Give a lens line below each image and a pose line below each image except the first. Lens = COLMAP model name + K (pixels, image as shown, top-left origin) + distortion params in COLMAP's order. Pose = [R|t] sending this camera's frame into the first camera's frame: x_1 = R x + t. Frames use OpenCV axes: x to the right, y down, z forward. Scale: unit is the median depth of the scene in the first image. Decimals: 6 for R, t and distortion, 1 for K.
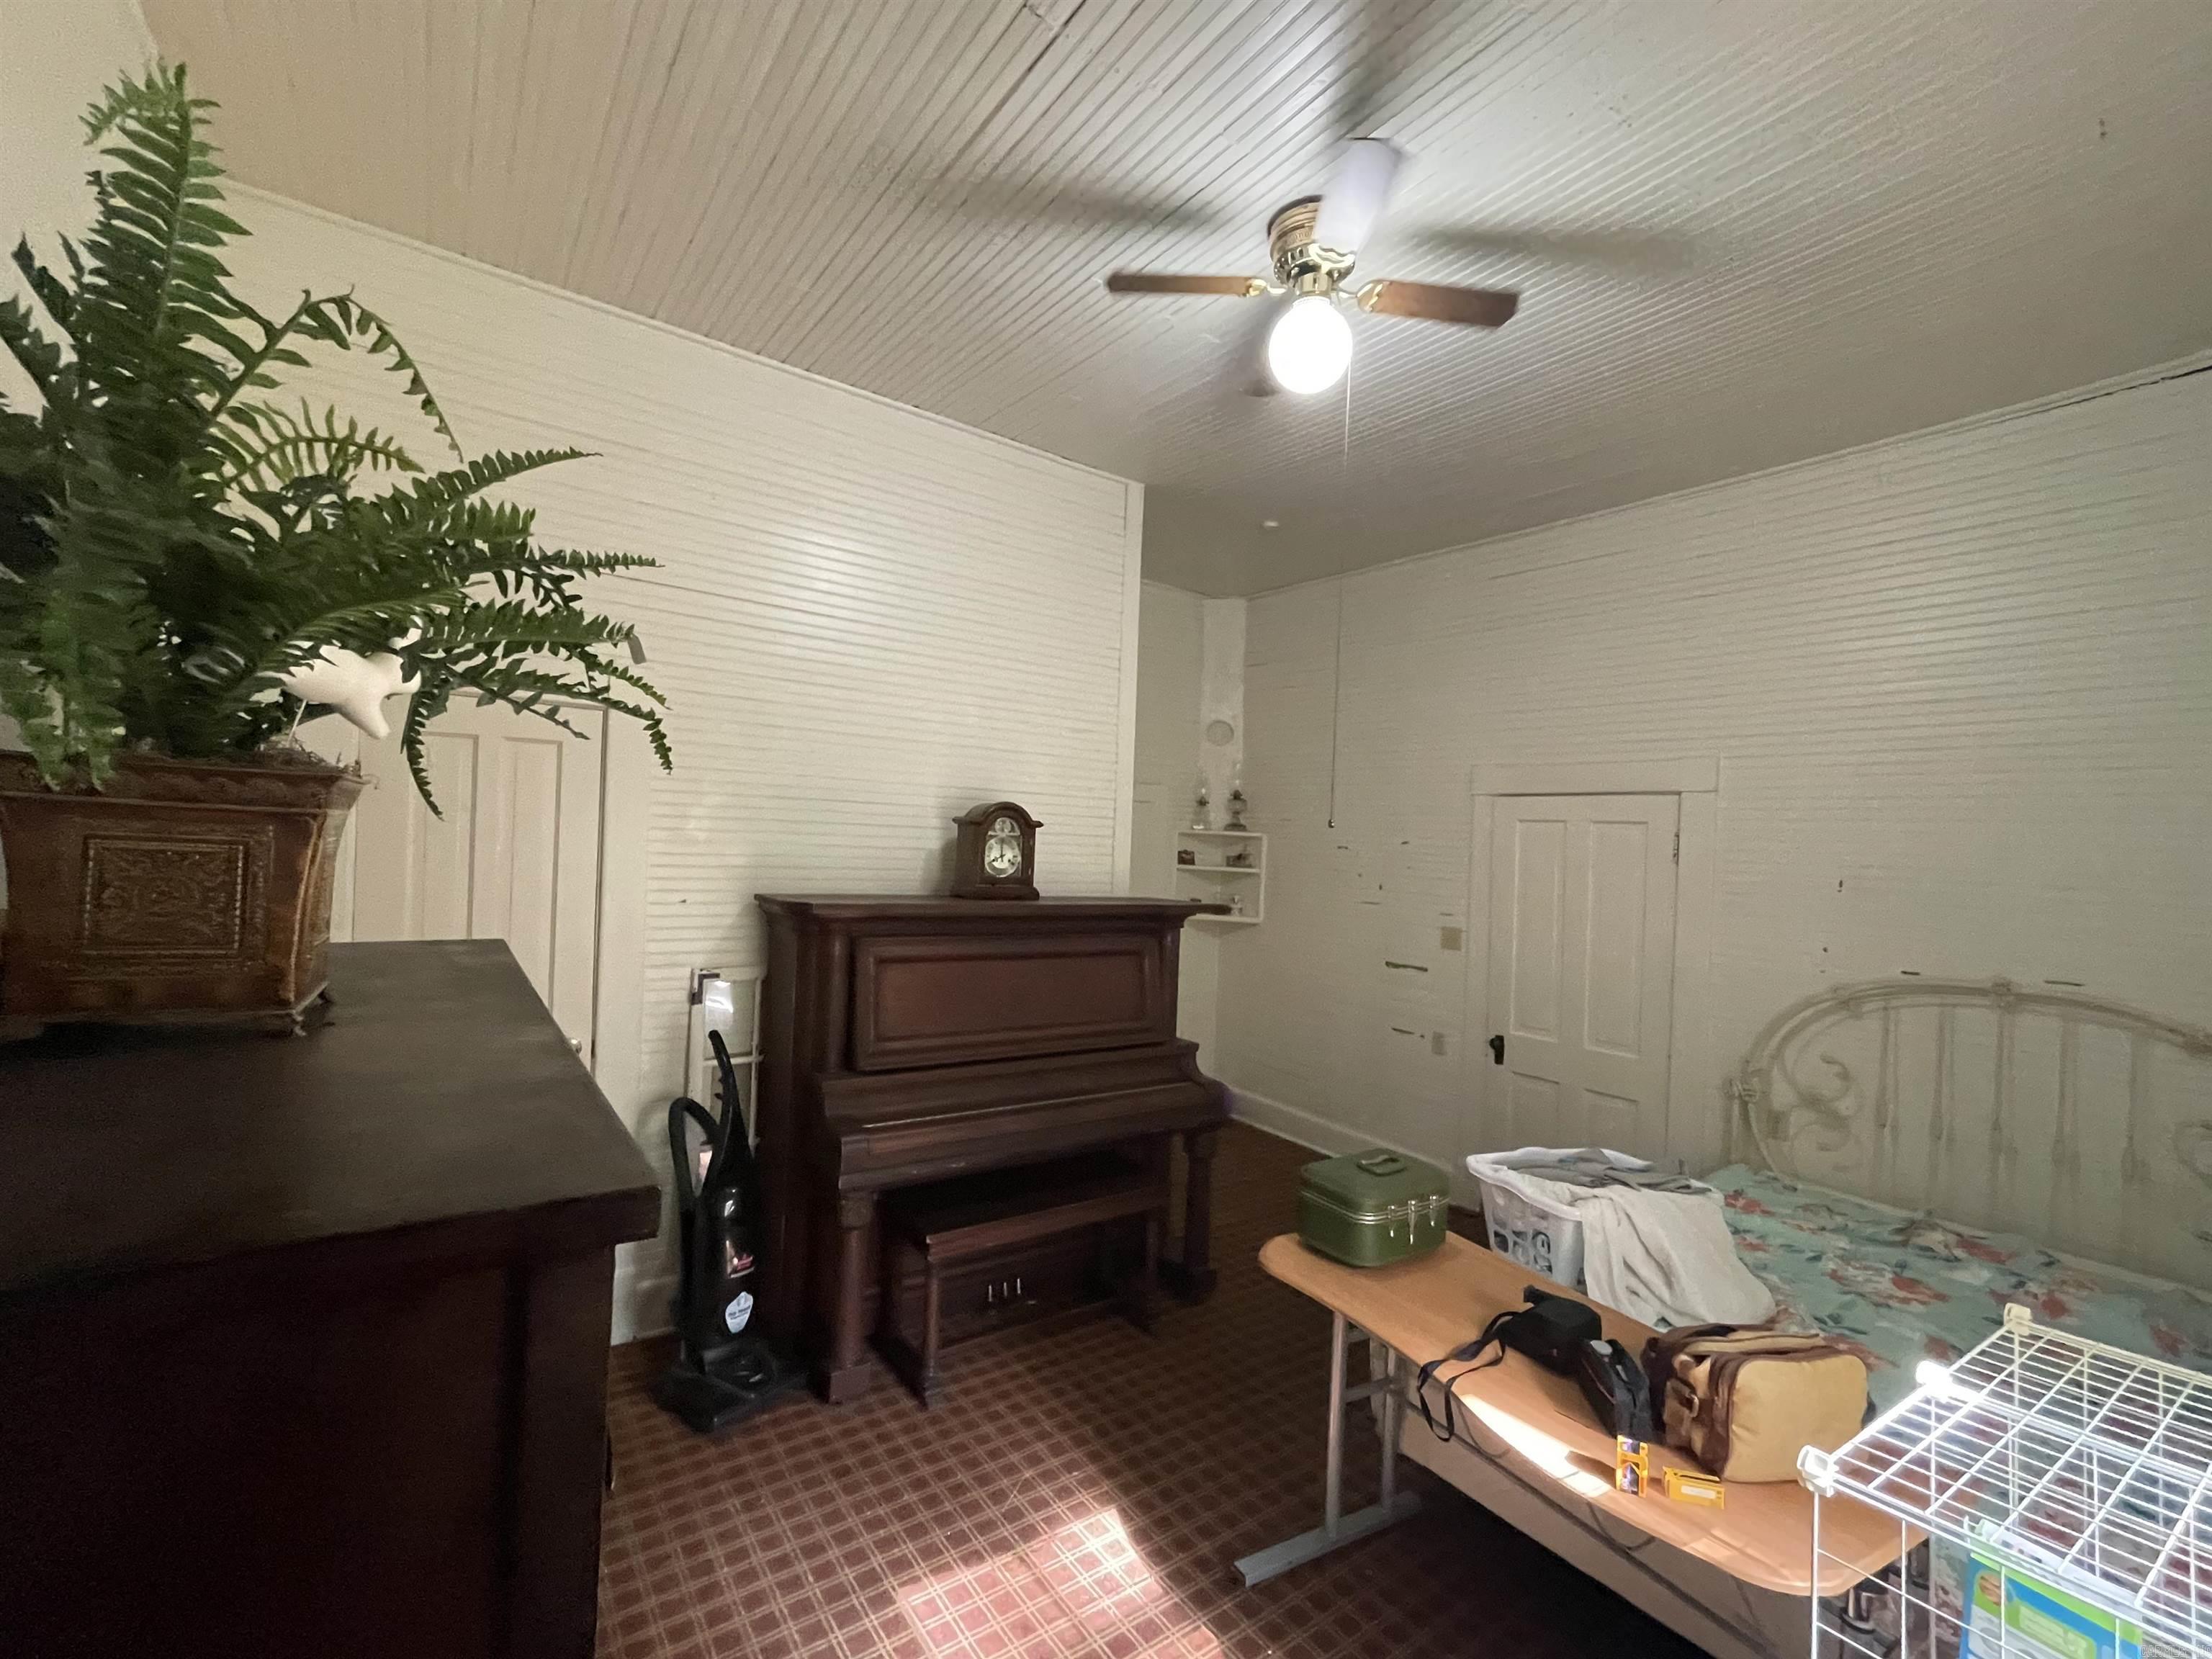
lens RADIAL K [[953.8, 0, 1111.2], [0, 953.8, 834.2], [0, 0, 1]] dist [-0.002258, -0.000057]
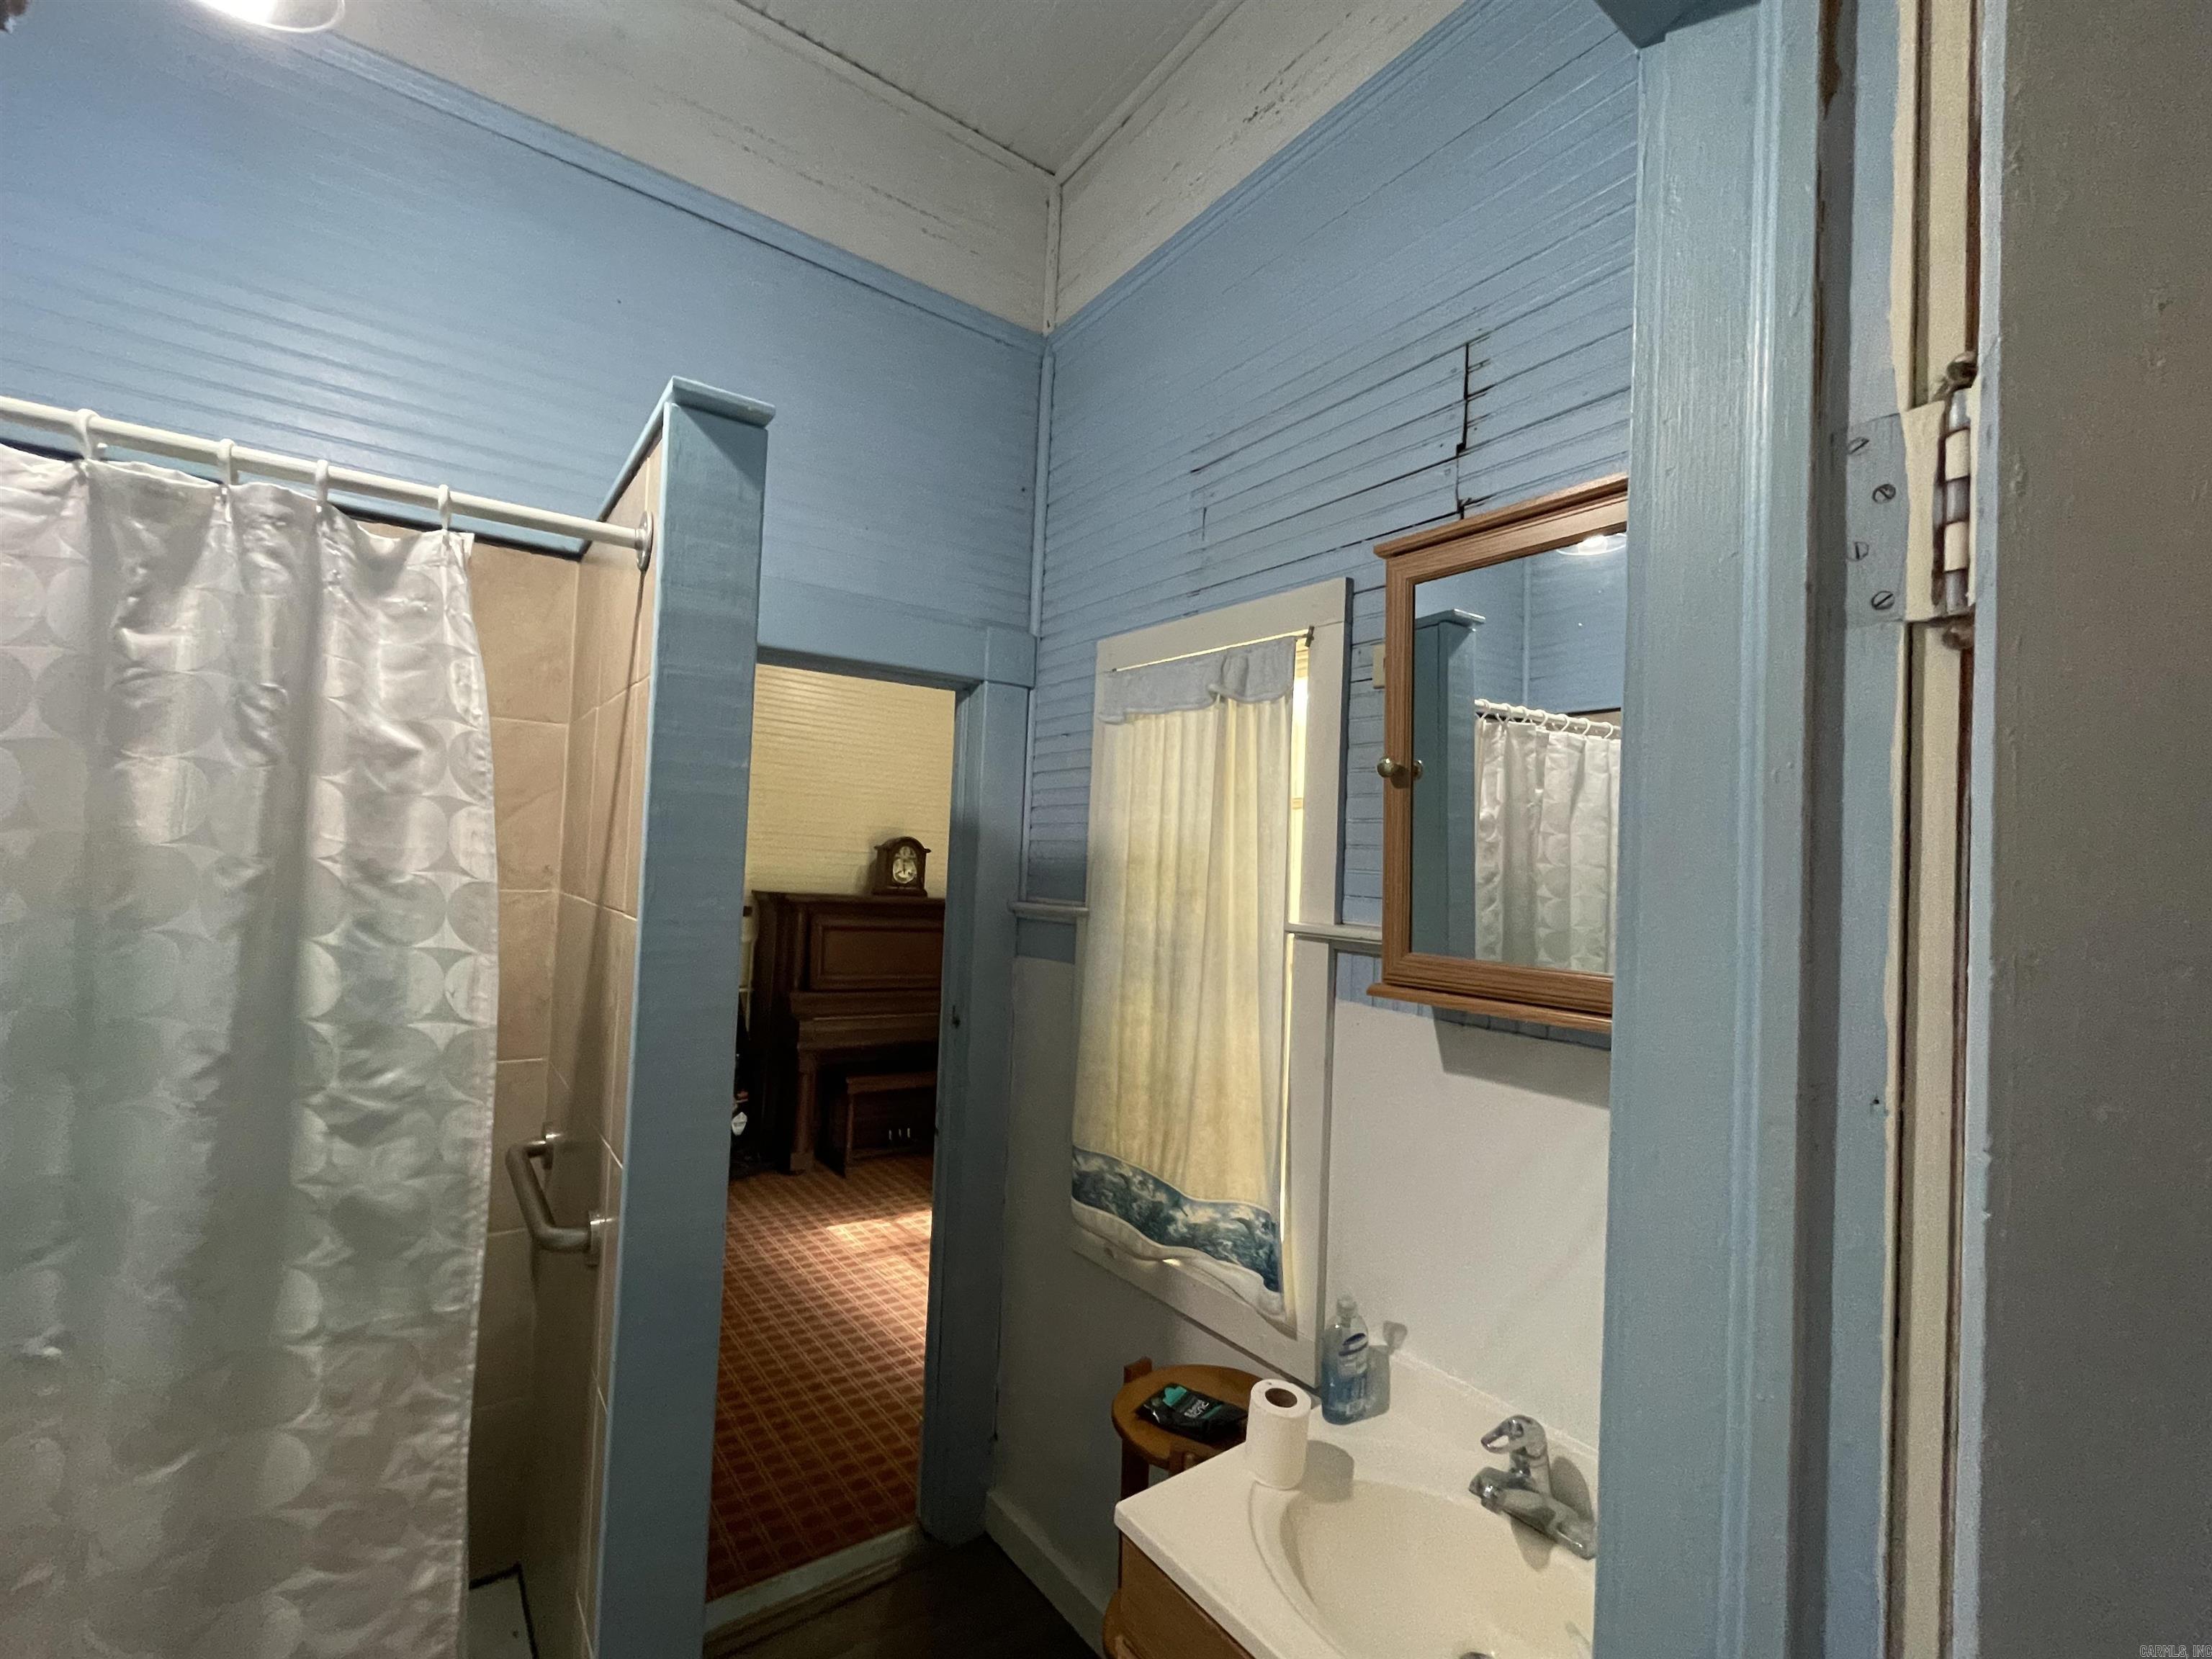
lens RADIAL K [[953.8, 0, 1111.2], [0, 953.8, 834.2], [0, 0, 1]] dist [-0.002258, -0.000057]
pose [[0.999753, 0.007253, 0.021028, 0.558465], [-0.006347, 0.999061, -0.042860, 0.080702], [-0.021319, 0.042716, 0.998860, -1.740884]]
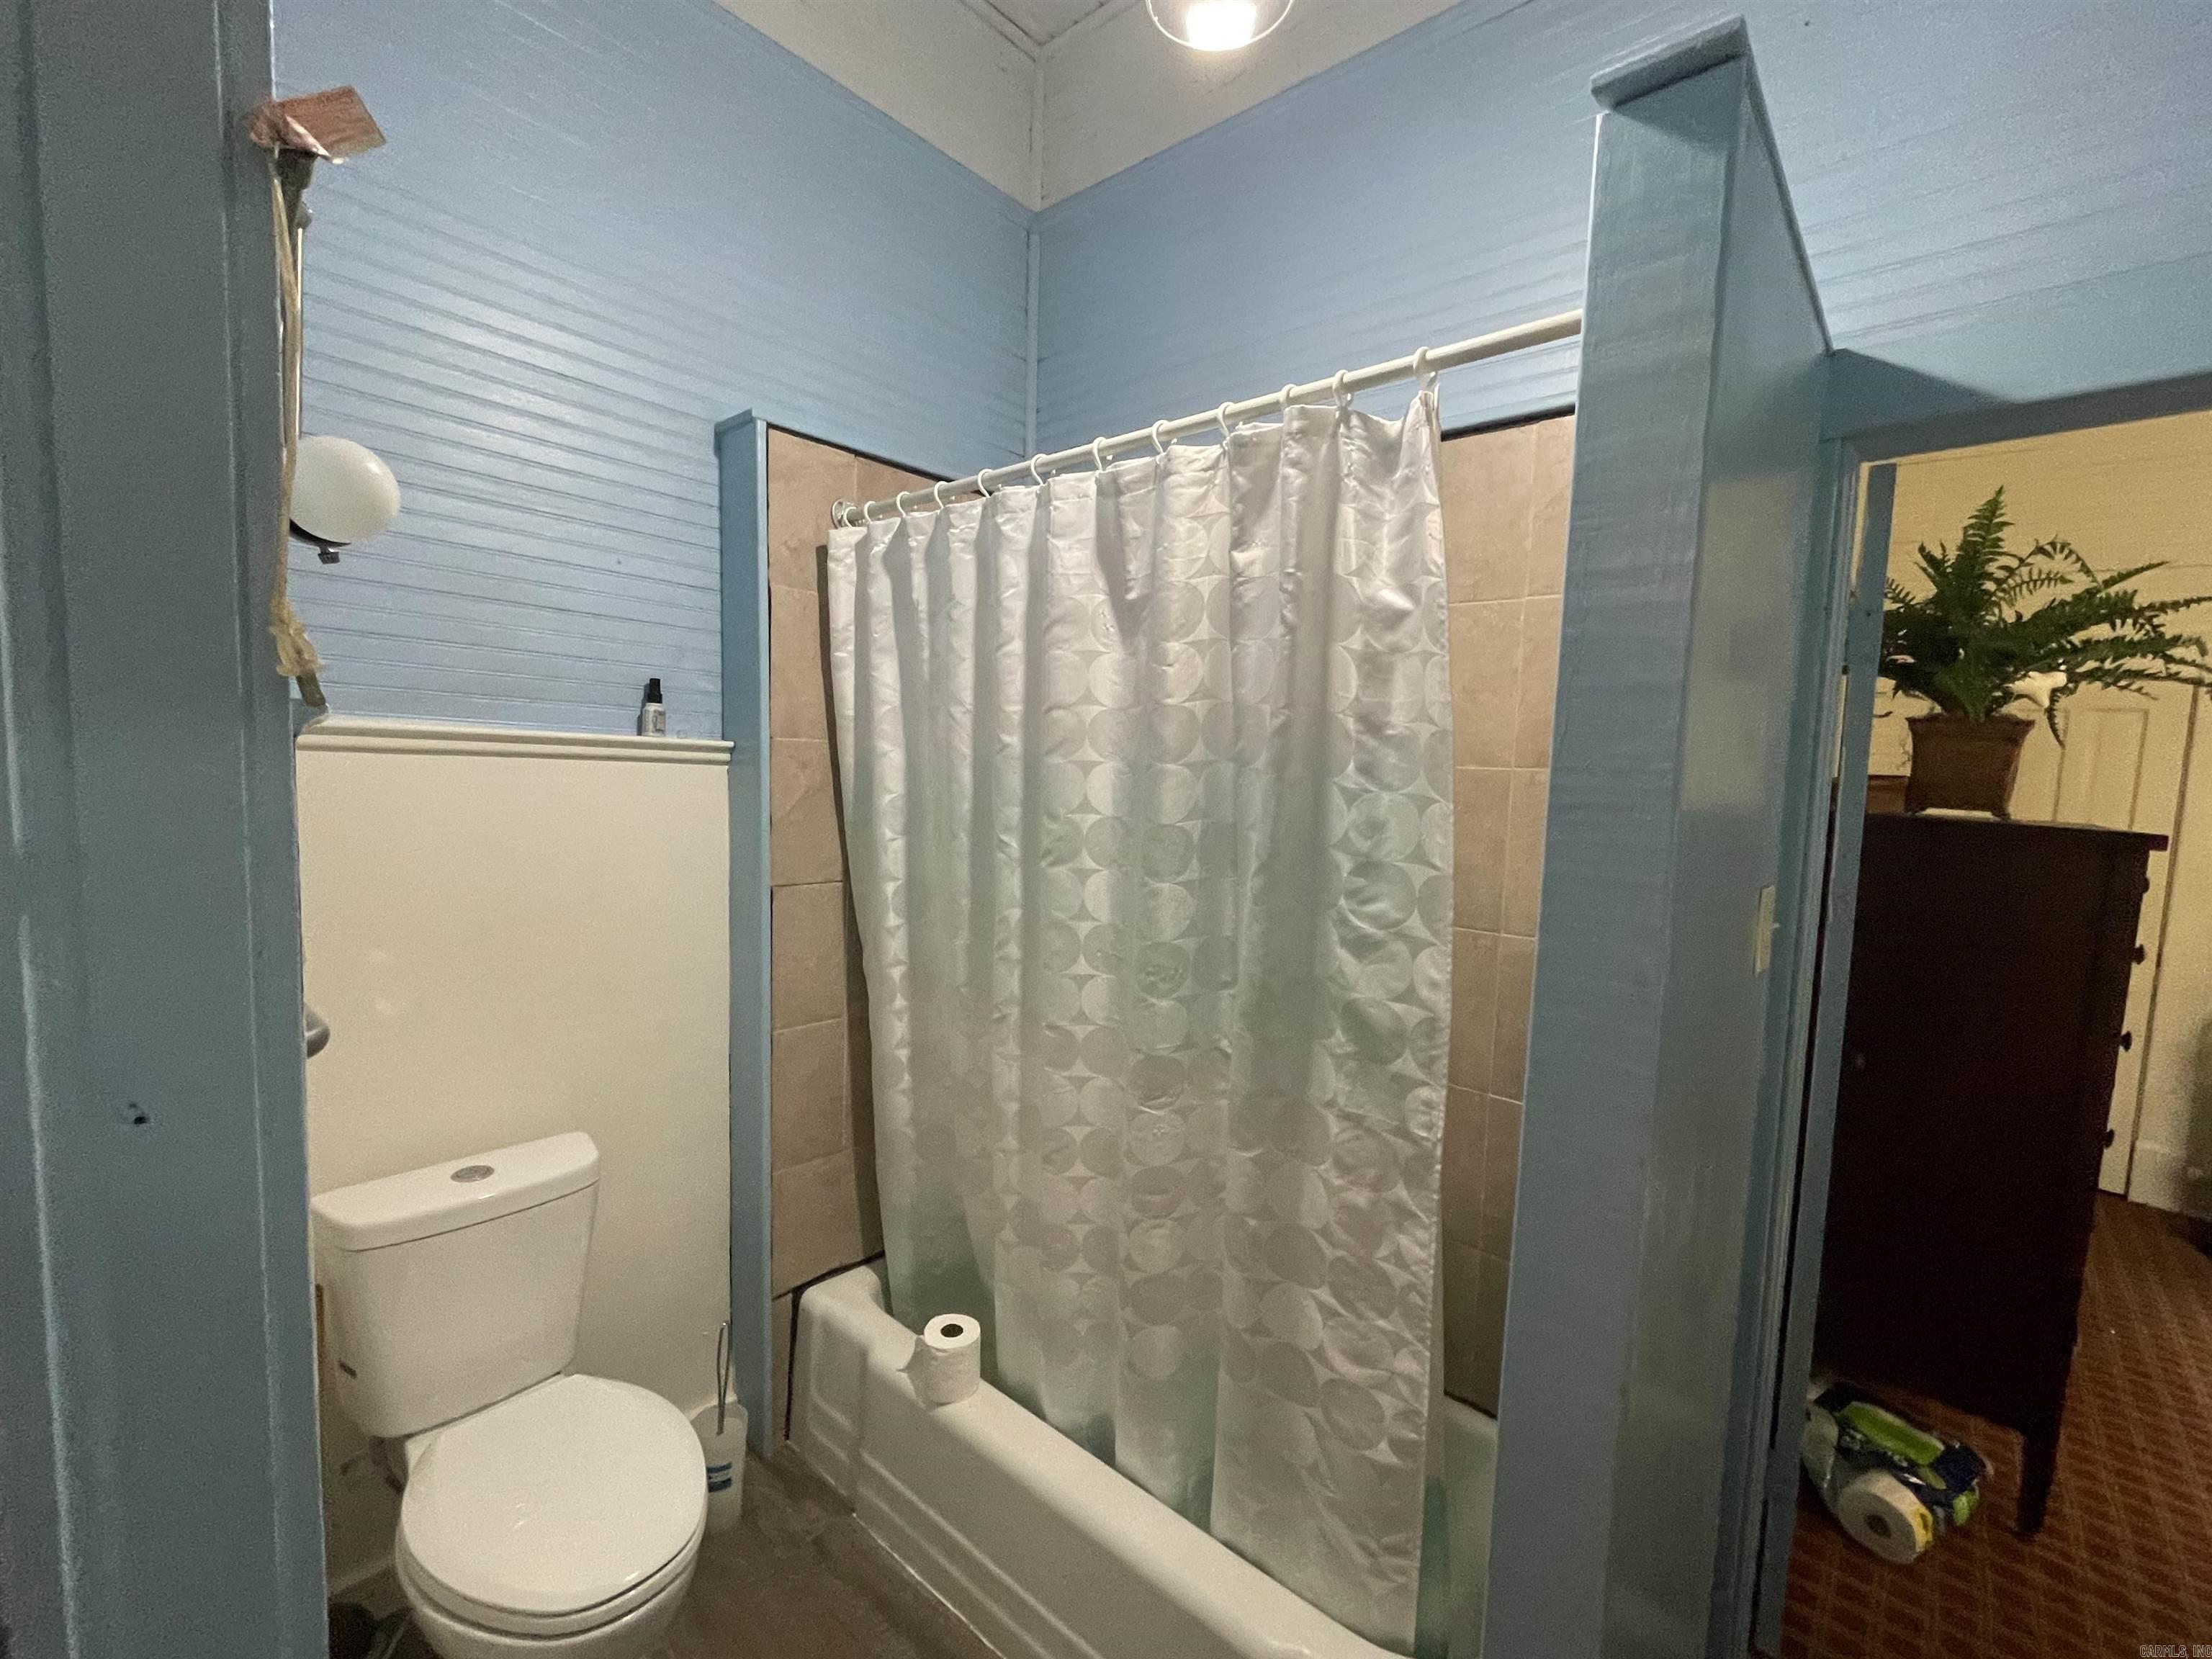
lens RADIAL K [[953.8, 0, 1111.2], [0, 953.8, 834.2], [0, 0, 1]] dist [-0.002258, -0.000057]
pose [[0.218751, 0.050781, -0.974458, 0.796949], [-0.041655, 0.998221, 0.042669, 0.160411], [0.974891, 0.031257, 0.220477, -1.356141]]
